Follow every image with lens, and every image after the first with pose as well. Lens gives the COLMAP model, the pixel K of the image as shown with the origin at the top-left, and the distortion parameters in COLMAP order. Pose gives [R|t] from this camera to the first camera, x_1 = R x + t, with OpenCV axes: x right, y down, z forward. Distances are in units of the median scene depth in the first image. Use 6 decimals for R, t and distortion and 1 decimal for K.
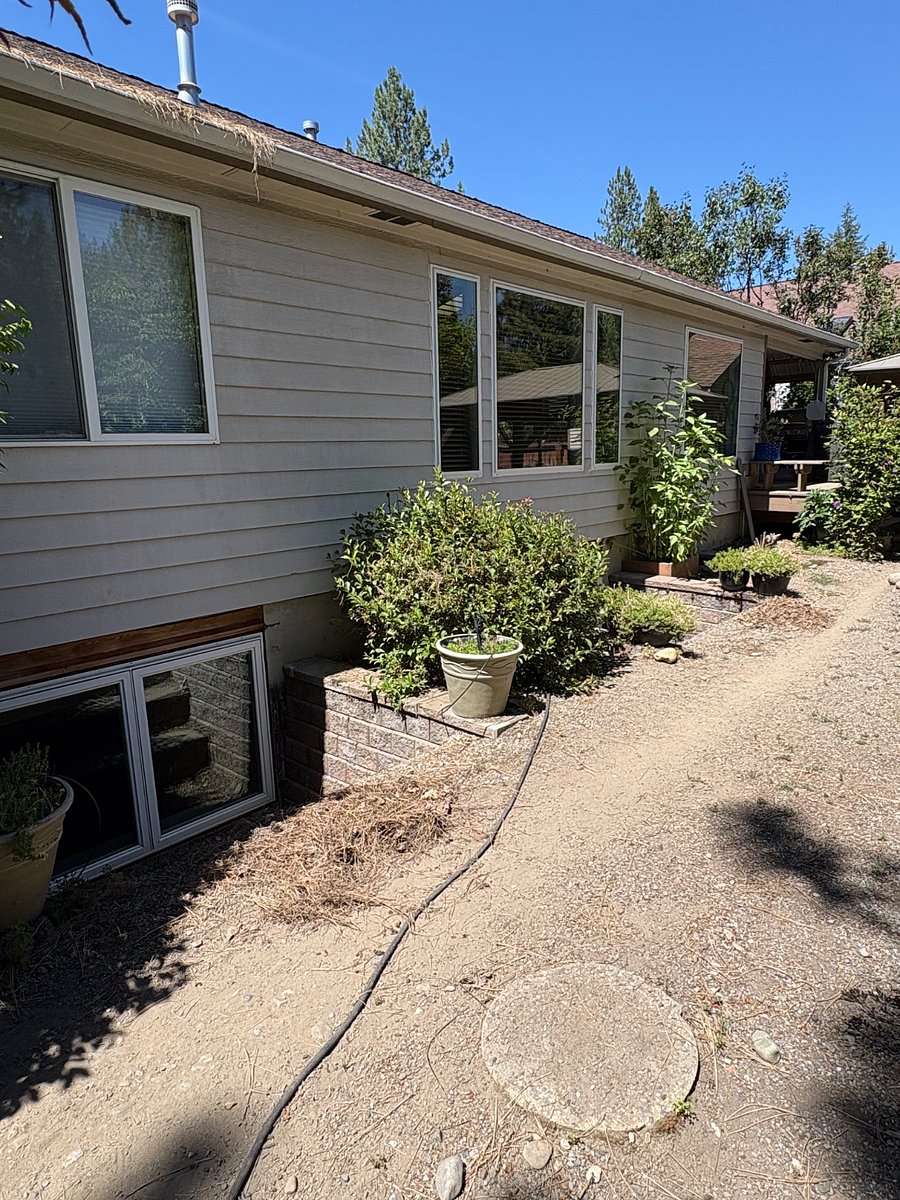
lens RADIAL K [[720.8, 0, 450.7], [0, 720.8, 614.1], [0, 0, 1]] dist [0.000186, 0.001266]
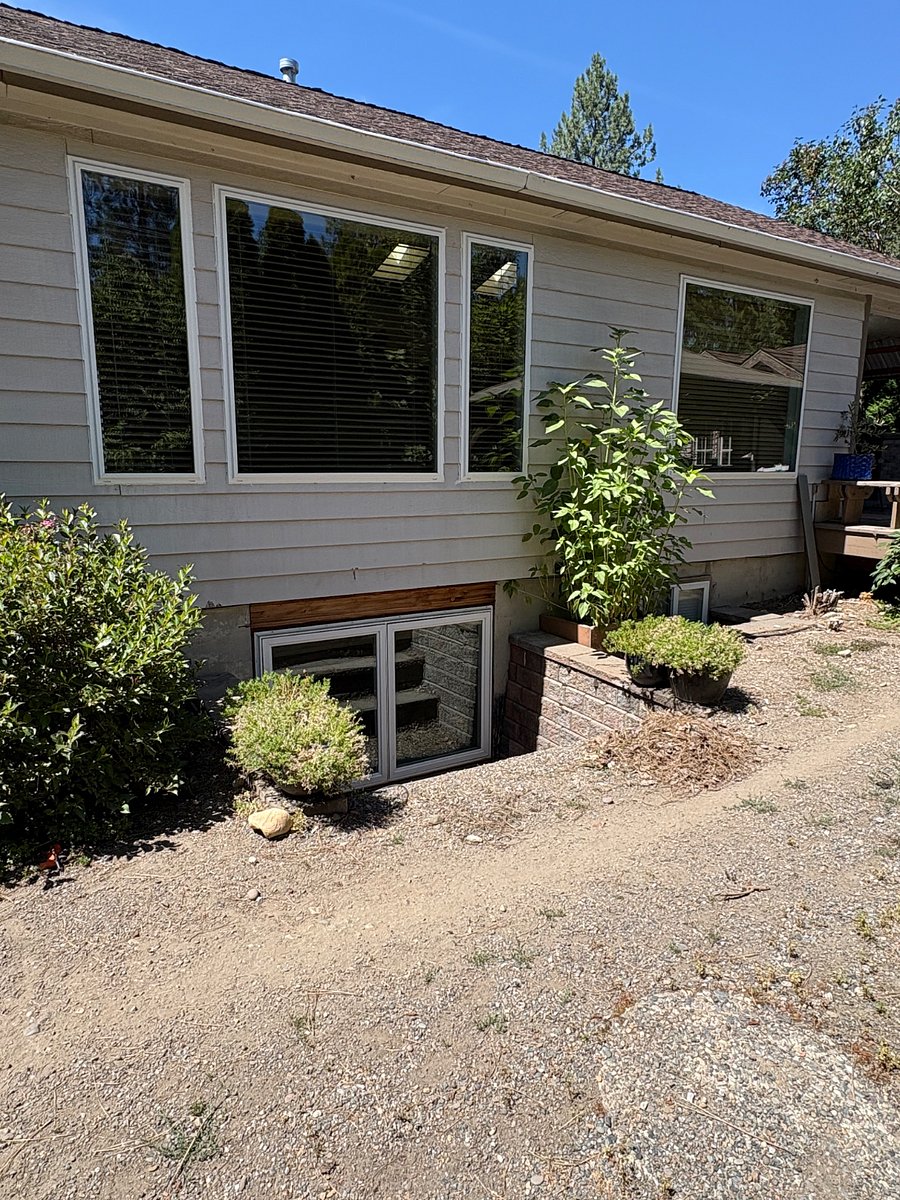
lens RADIAL K [[720.8, 0, 450.7], [0, 720.8, 614.1], [0, 0, 1]] dist [0.000186, 0.001266]
pose [[0.956983, 0.089736, -0.275919, 0.296792], [-0.092566, 0.995703, 0.002777, -0.059000], [0.274982, 0.022883, 0.961177, 0.268880]]
